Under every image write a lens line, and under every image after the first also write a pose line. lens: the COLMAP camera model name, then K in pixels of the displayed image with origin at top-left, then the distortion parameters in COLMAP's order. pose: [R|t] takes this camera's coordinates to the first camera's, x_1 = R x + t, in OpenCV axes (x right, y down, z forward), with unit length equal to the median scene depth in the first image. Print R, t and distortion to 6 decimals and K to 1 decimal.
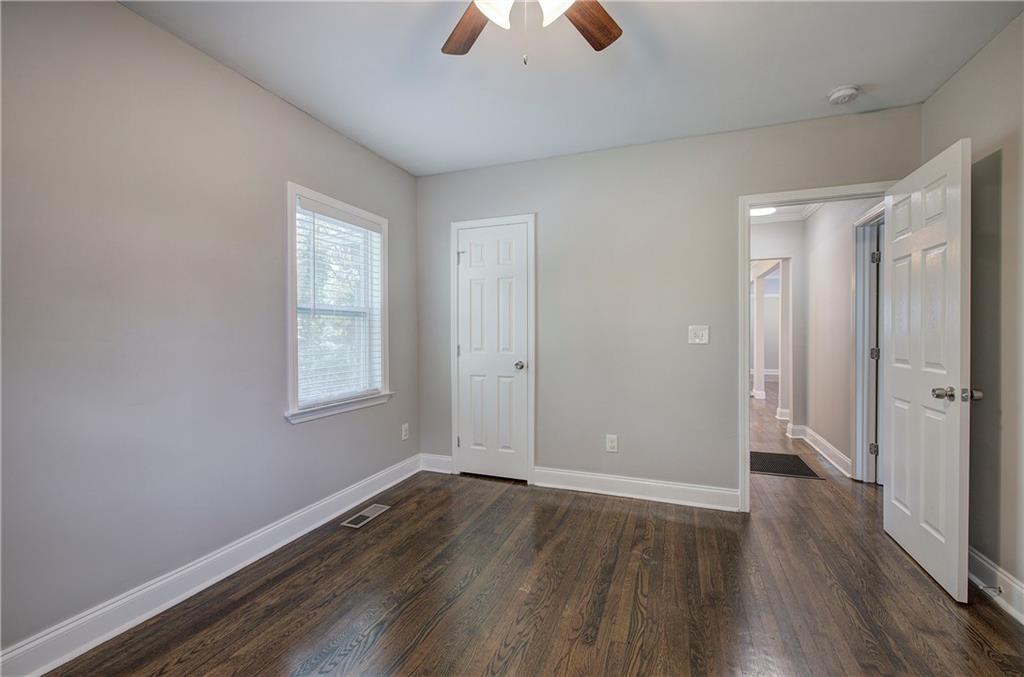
lens RADIAL K [[431.0, 0, 515.3], [0, 431.0, 337.7], [0, 0, 1]] dist [-0.002420, 0.000078]
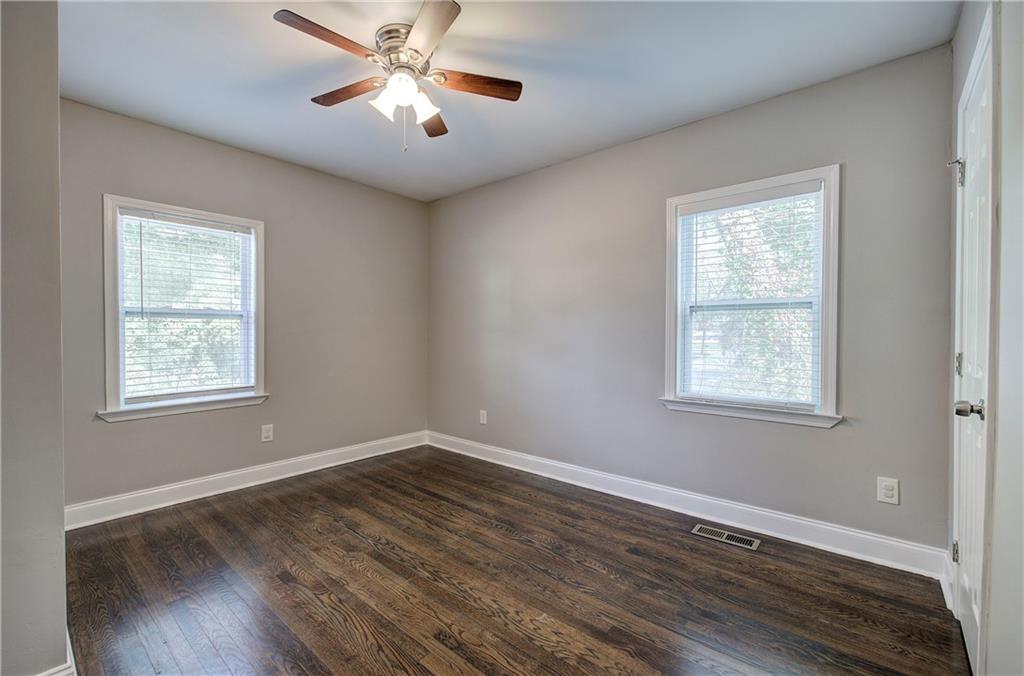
lens RADIAL K [[431.0, 0, 510.3], [0, 431.0, 335.0], [0, 0, 1]] dist [-0.002420, 0.000078]
pose [[-0.346693, 0.004761, -0.937967, 0.698300], [-0.008166, 0.999934, 0.008094, -0.001329], [0.937943, 0.010465, -0.346631, 0.991981]]
